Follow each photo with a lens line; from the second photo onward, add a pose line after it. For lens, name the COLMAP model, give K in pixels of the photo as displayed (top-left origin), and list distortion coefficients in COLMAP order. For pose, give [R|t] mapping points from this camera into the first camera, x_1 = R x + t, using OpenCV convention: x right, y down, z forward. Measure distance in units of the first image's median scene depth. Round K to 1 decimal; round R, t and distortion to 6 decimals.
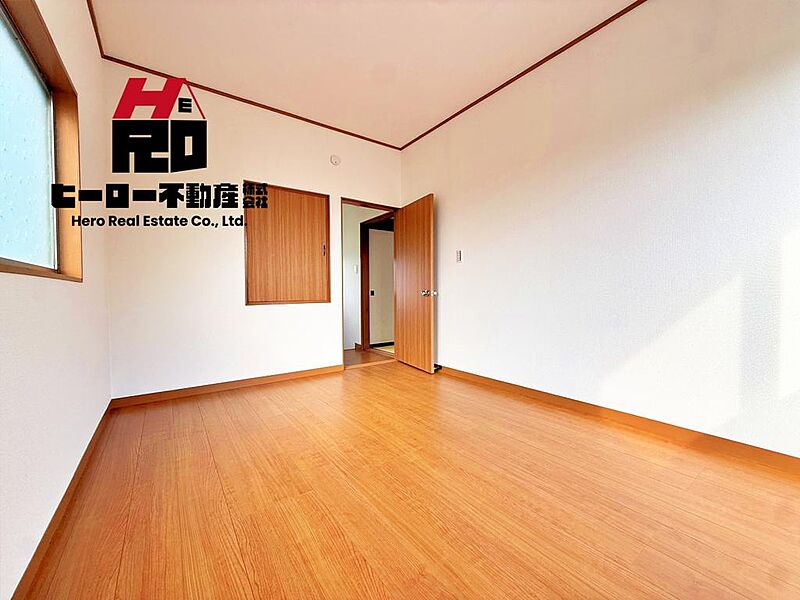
lens RADIAL K [[319.6, 0, 398.1], [0, 319.6, 299.5], [0, 0, 1]] dist [0.001485, -0.000529]
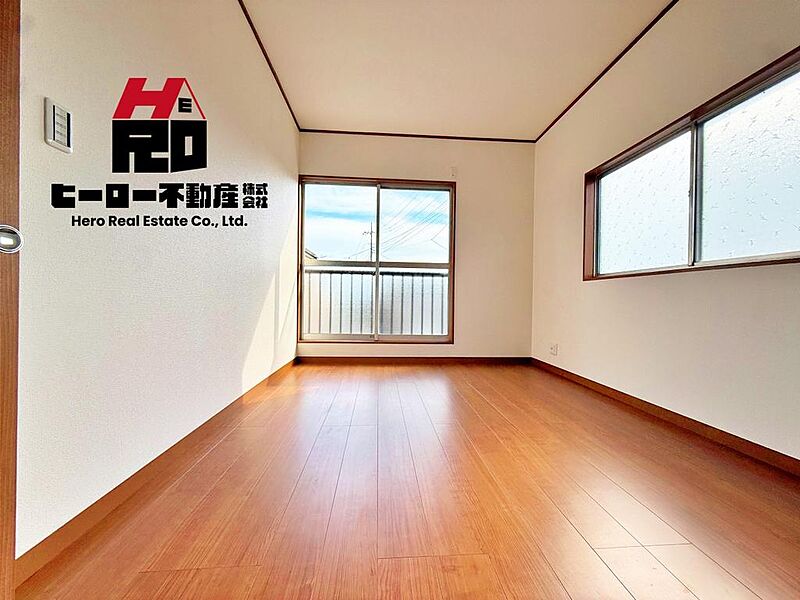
lens RADIAL K [[325.1, 0, 400.0], [0, 325.1, 300.0], [0, 0, 1]] dist [0.000182, -0.000121]
pose [[-0.845317, -0.014216, 0.534075, -0.237350], [0.007482, 0.999233, 0.038440, -0.004171], [-0.534212, 0.036489, -0.844563, 1.174896]]
